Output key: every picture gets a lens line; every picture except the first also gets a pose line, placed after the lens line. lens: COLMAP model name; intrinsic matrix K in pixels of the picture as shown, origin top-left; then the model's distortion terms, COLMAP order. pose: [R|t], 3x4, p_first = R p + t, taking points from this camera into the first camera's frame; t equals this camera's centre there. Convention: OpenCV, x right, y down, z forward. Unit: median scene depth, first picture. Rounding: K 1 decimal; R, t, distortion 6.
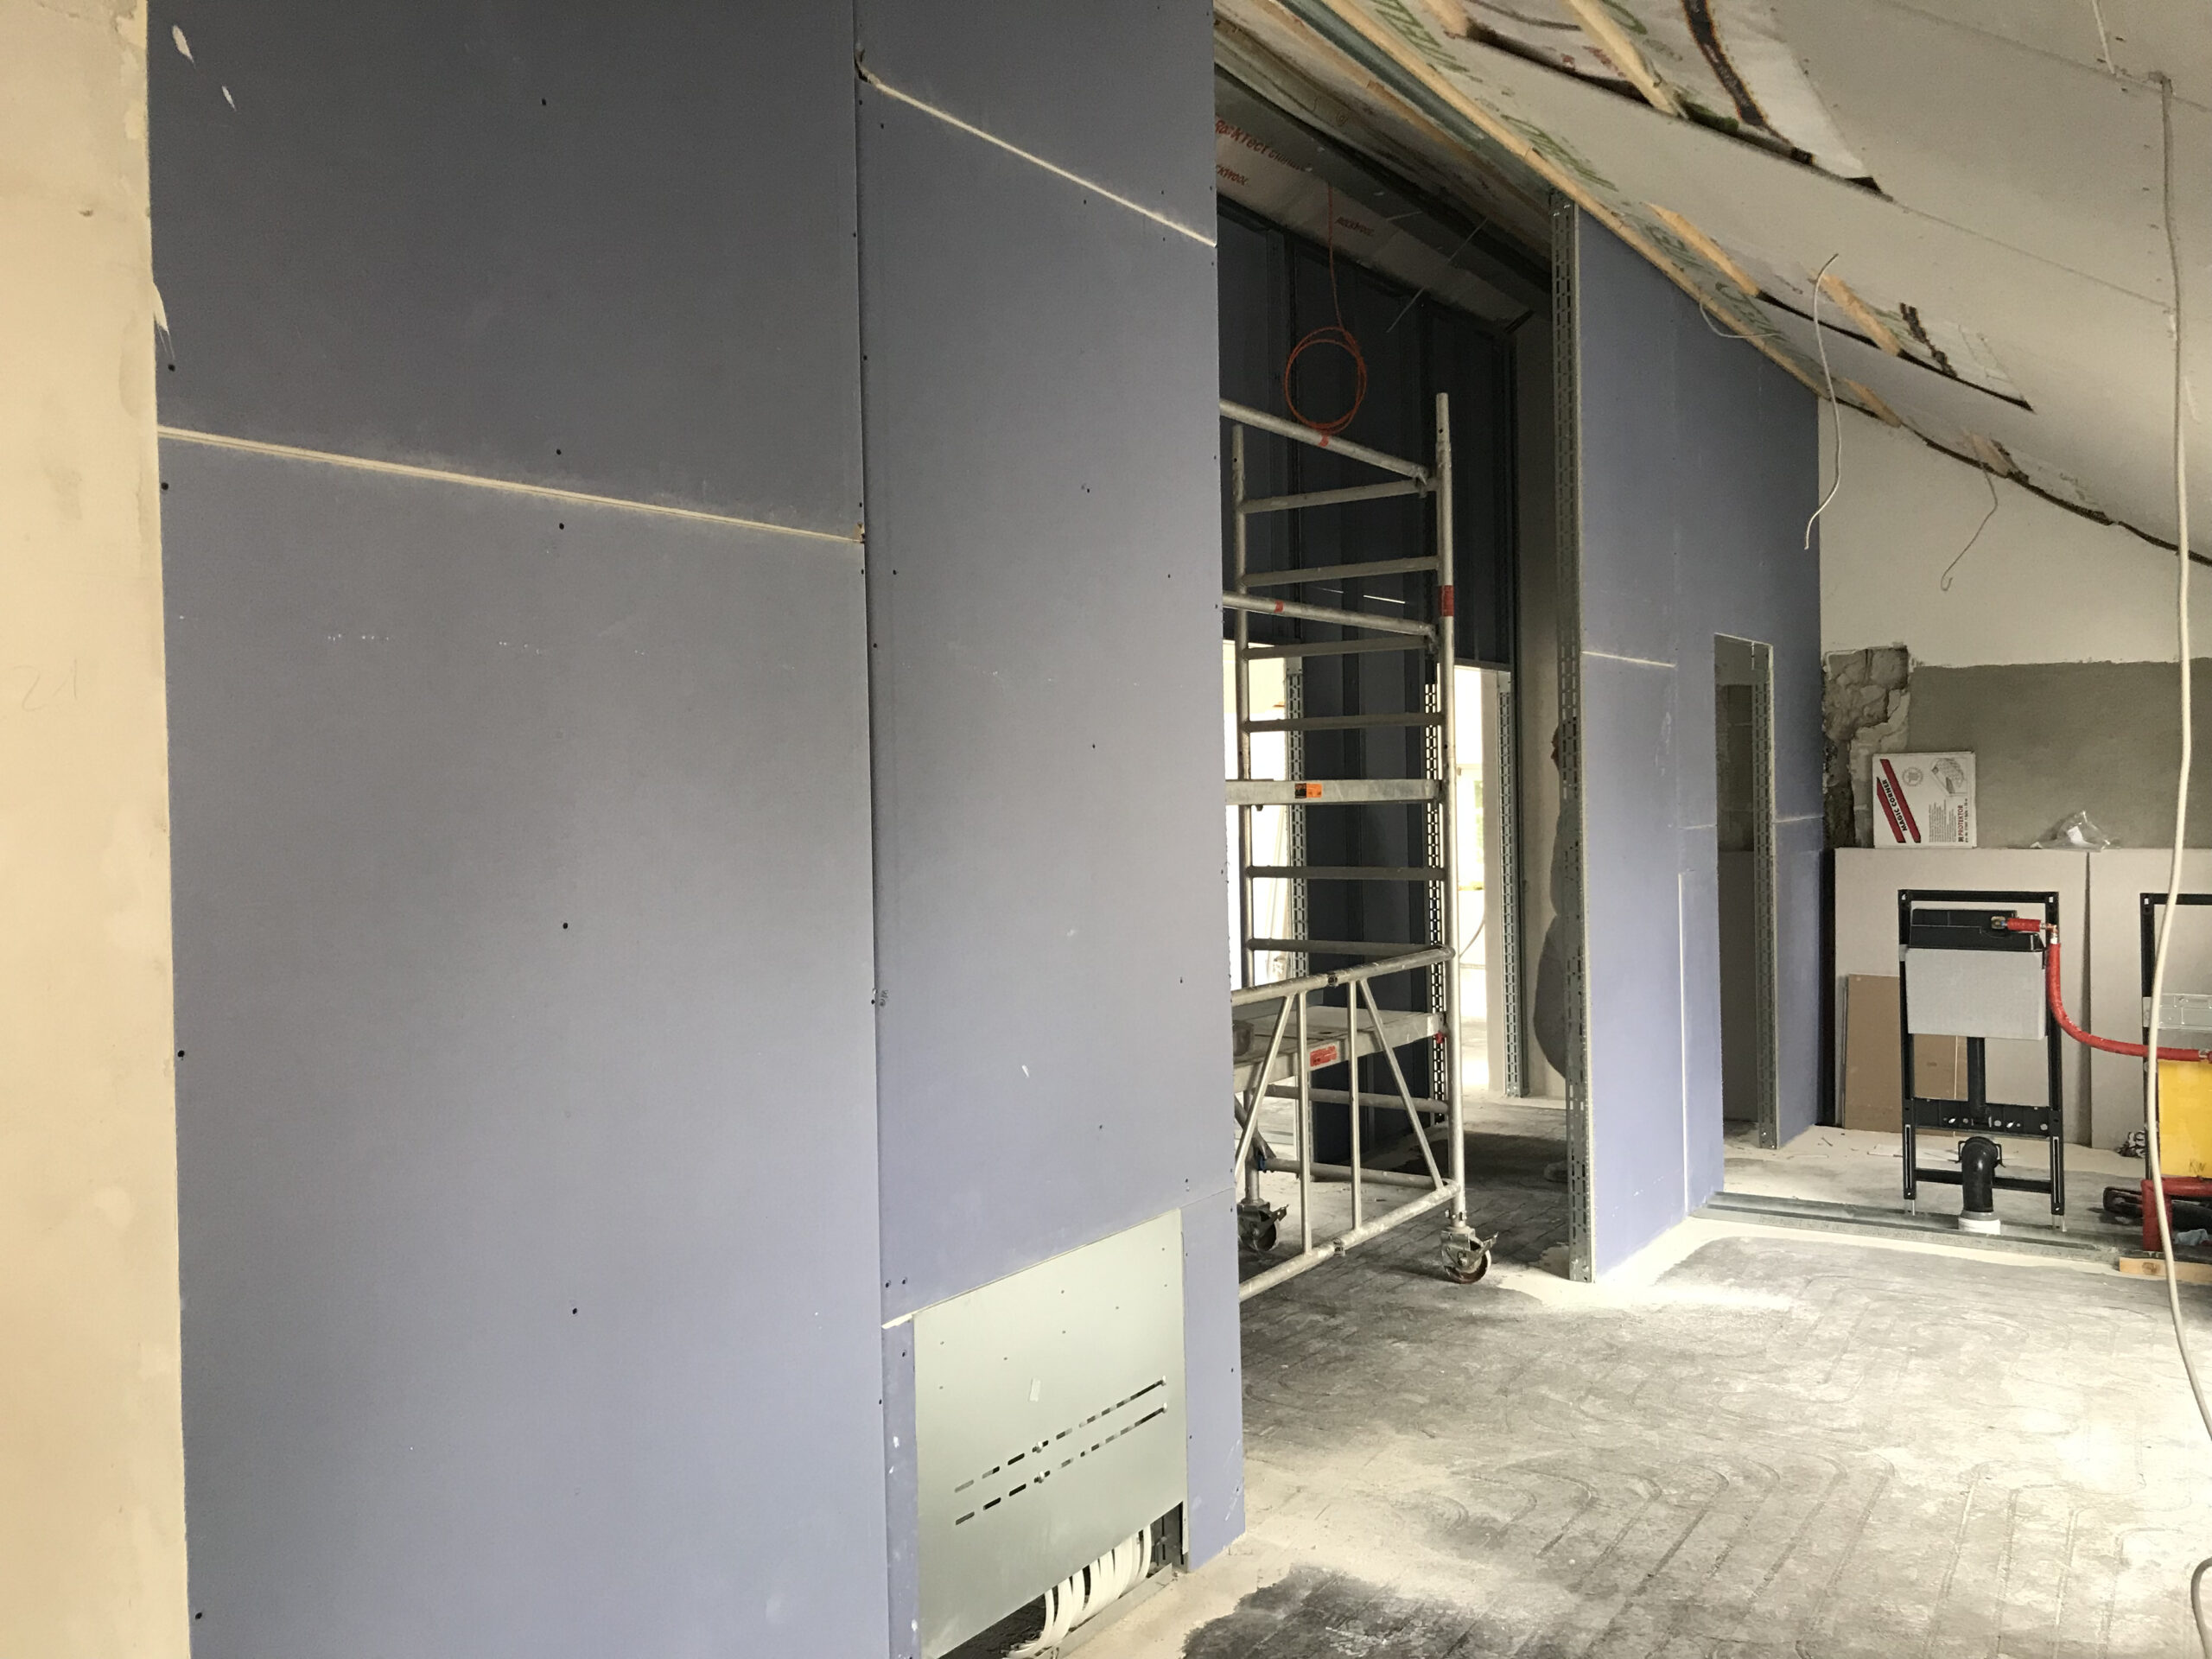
lens RADIAL K [[1832.6, 0, 1113.5], [0, 1832.6, 813.9], [0, 0, 1]] dist [0.011239, 0.019225]
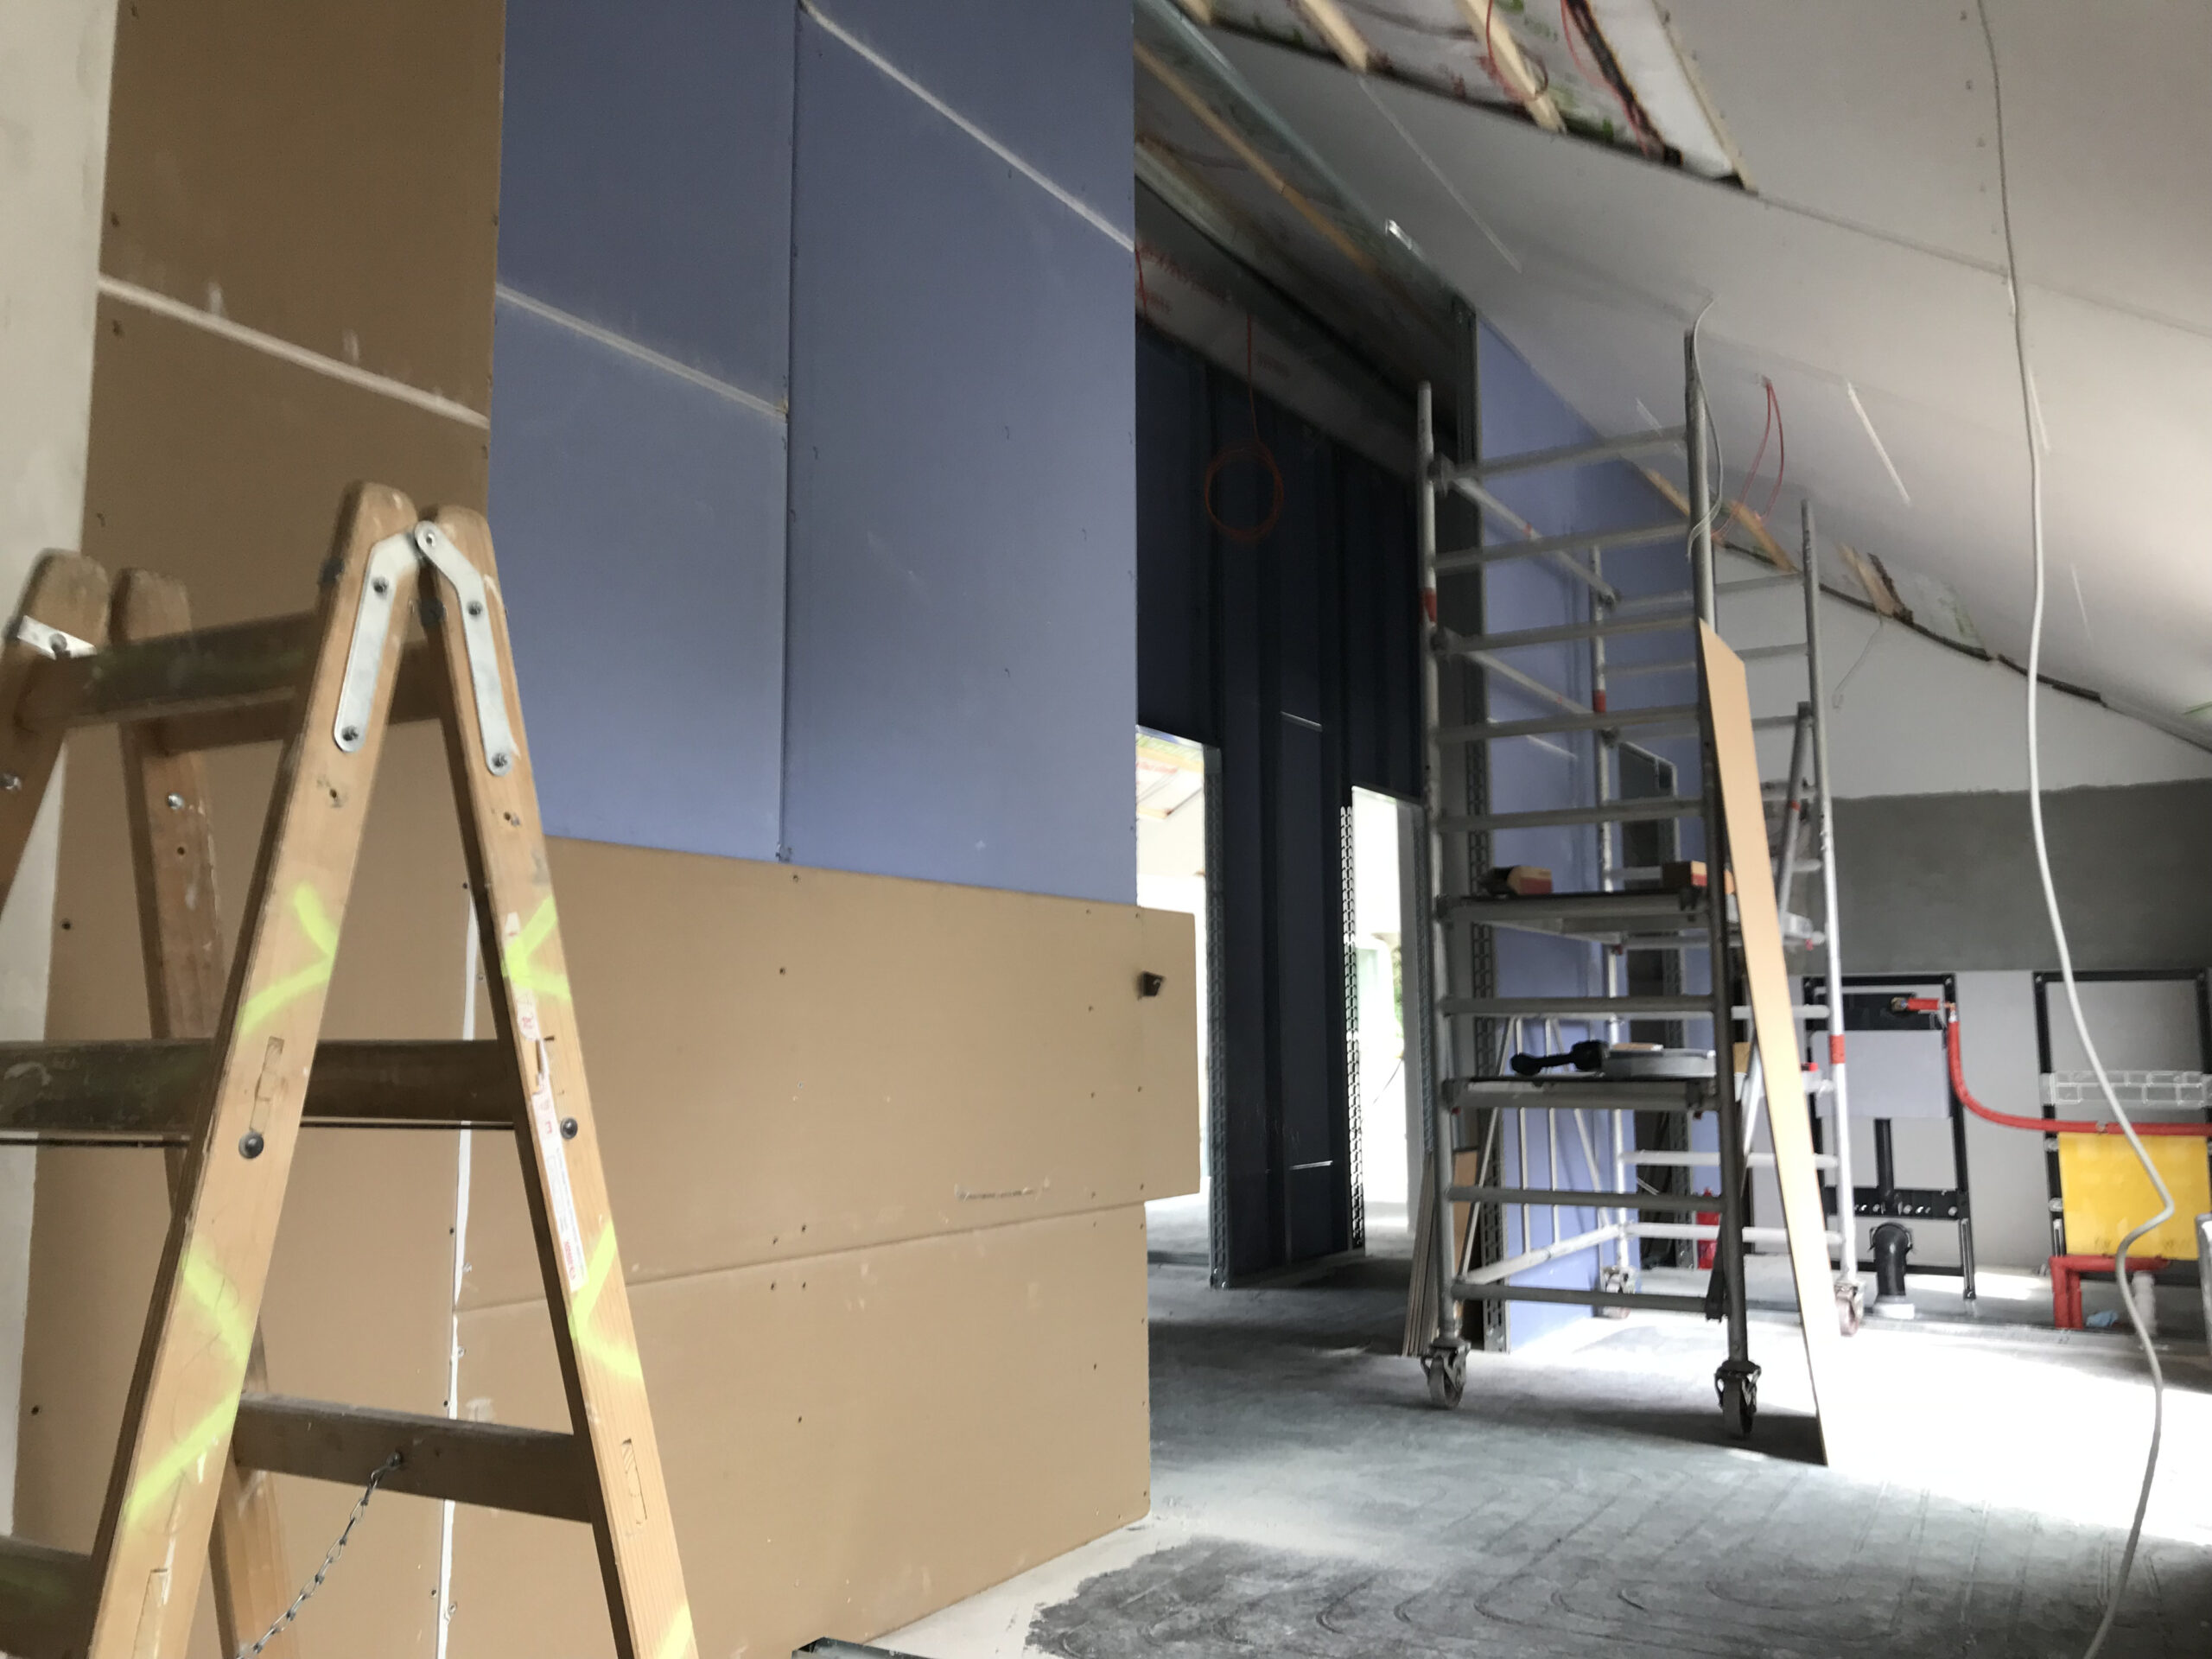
lens RADIAL K [[1832.6, 0, 1113.5], [0, 1832.6, 813.9], [0, 0, 1]] dist [0.011239, 0.019225]
pose [[0.999087, 0.020910, 0.037254, 0.007629], [-0.015485, 0.989978, -0.140371, 0.108498], [-0.039816, 0.139666, 0.989398, -0.002830]]
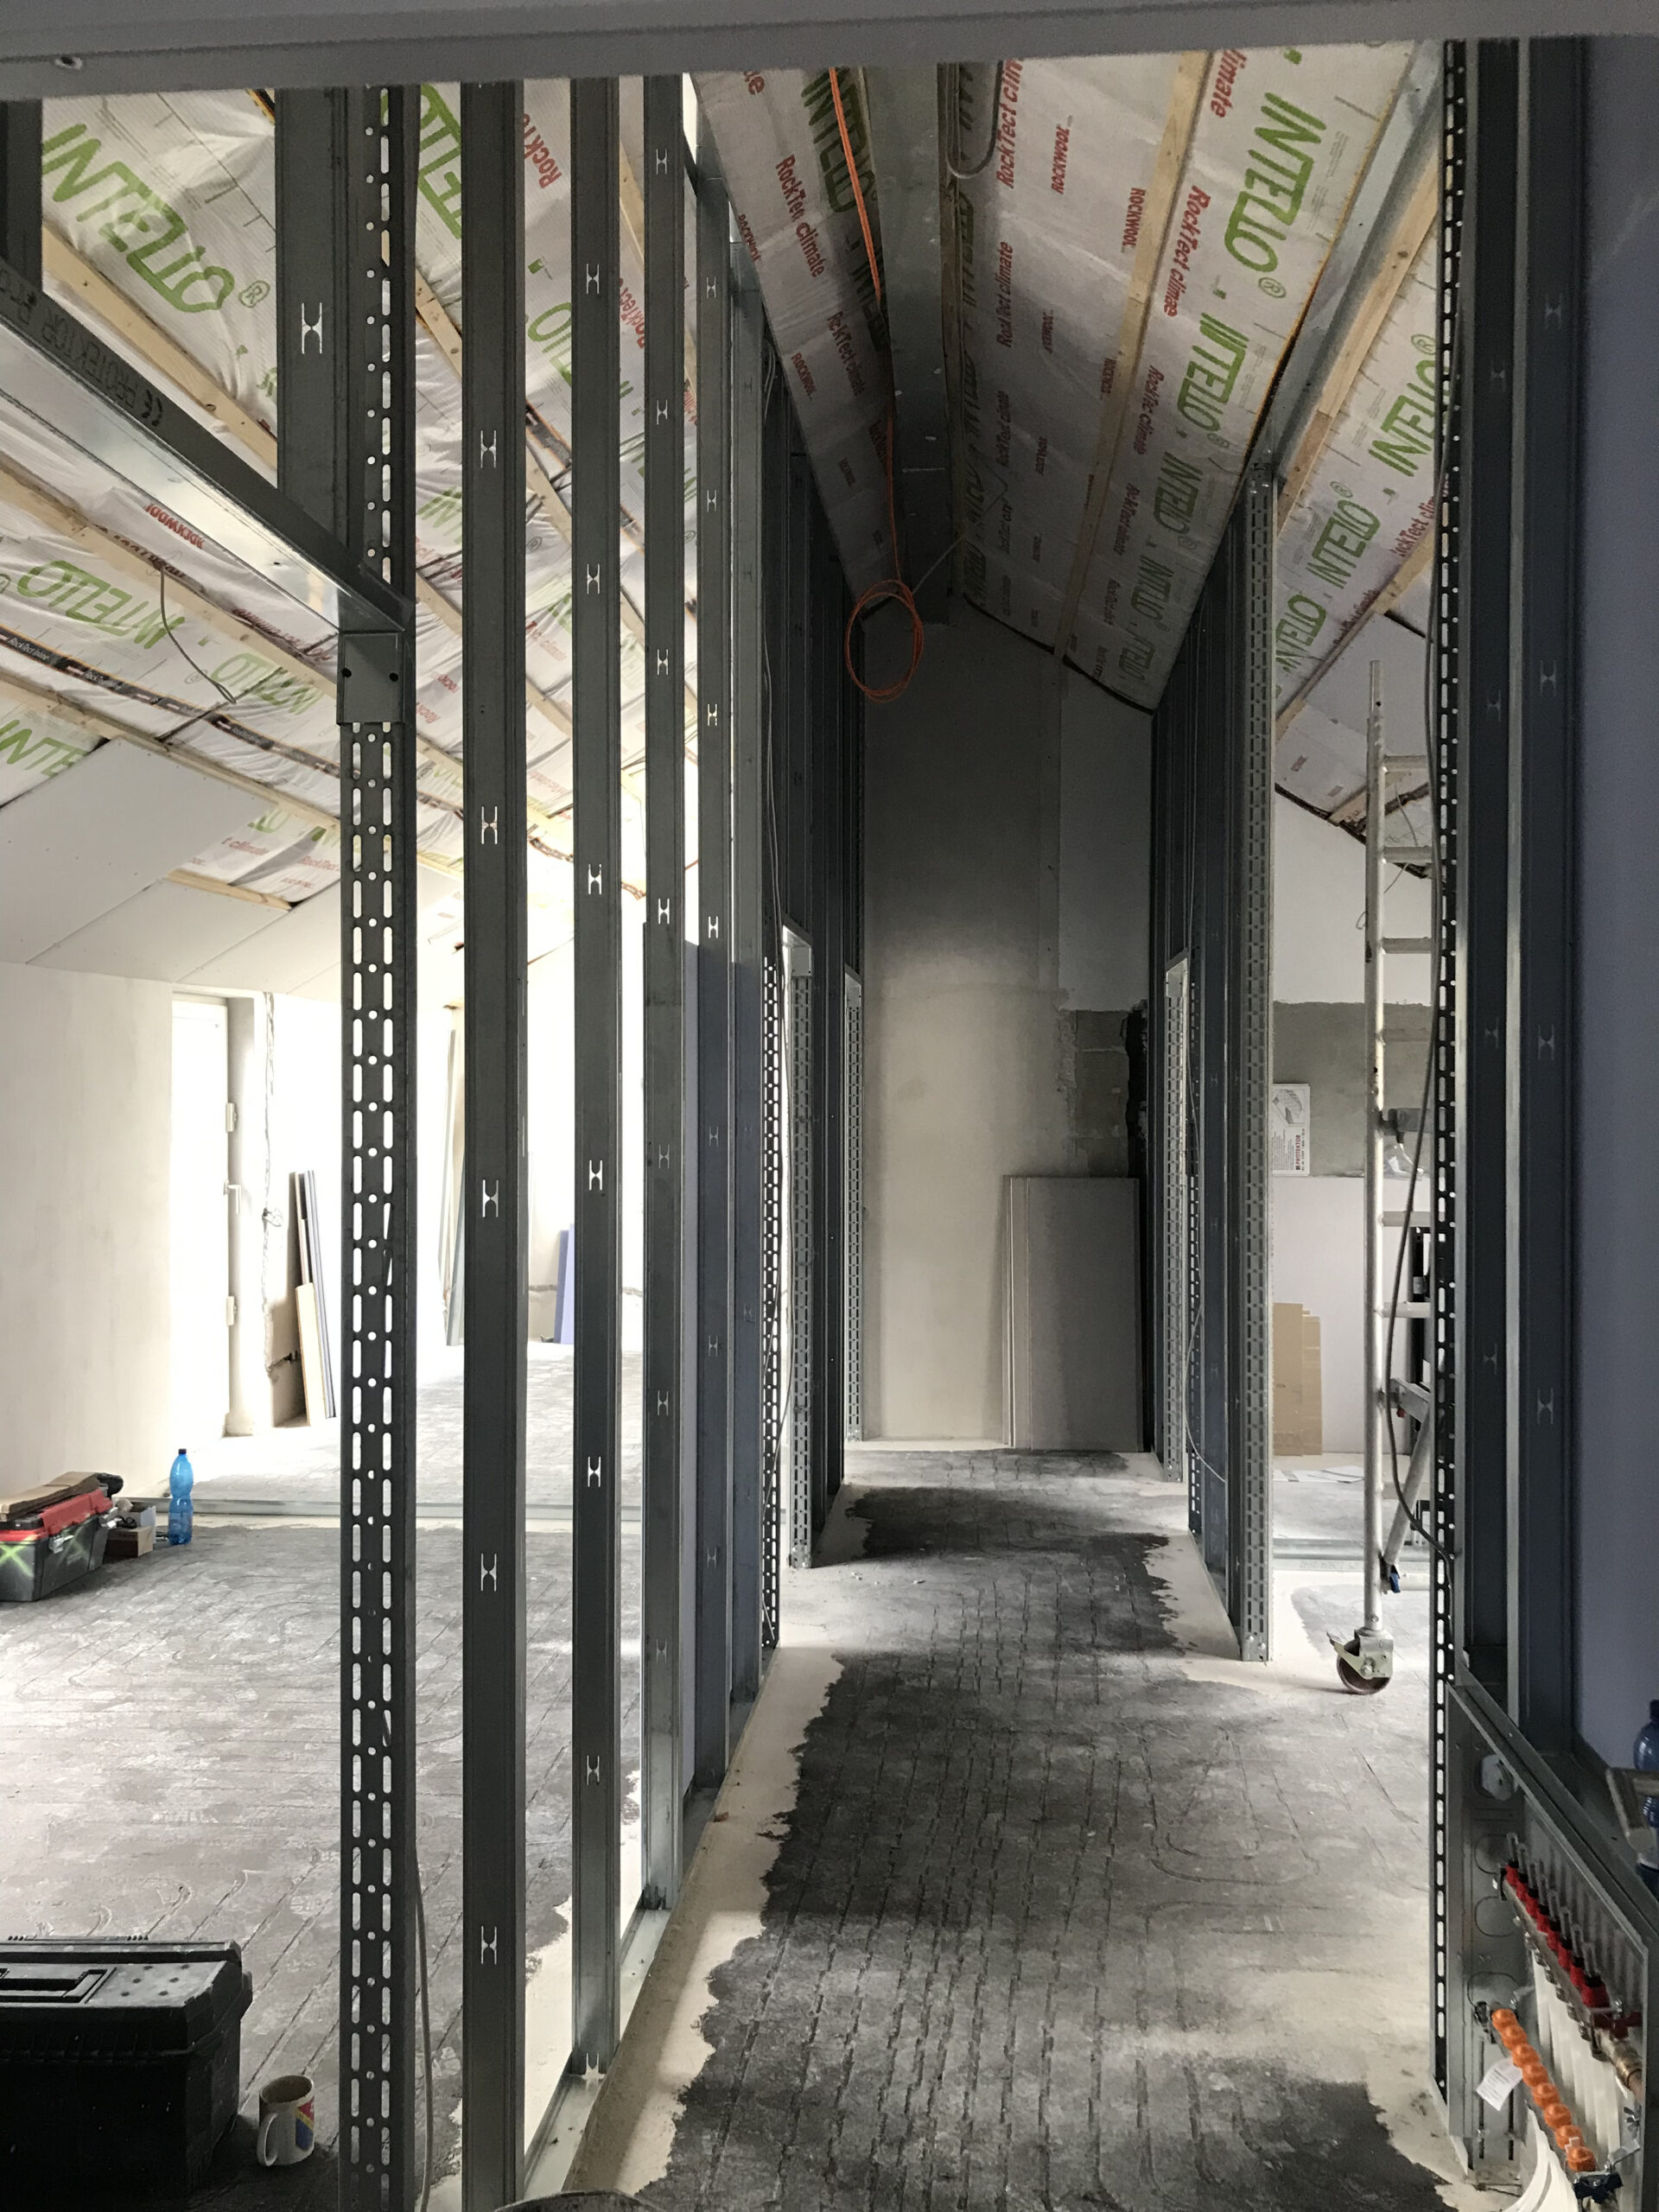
lens RADIAL K [[1832.6, 0, 832.8], [0, 1832.6, 1110.4], [0, 0, 1]] dist [0.011239, 0.019225]
pose [[0.878586, 0.014423, 0.477366, -0.357912], [-0.009782, 0.999878, -0.012205, -0.004286], [-0.477484, 0.006054, 0.878620, 0.294407]]
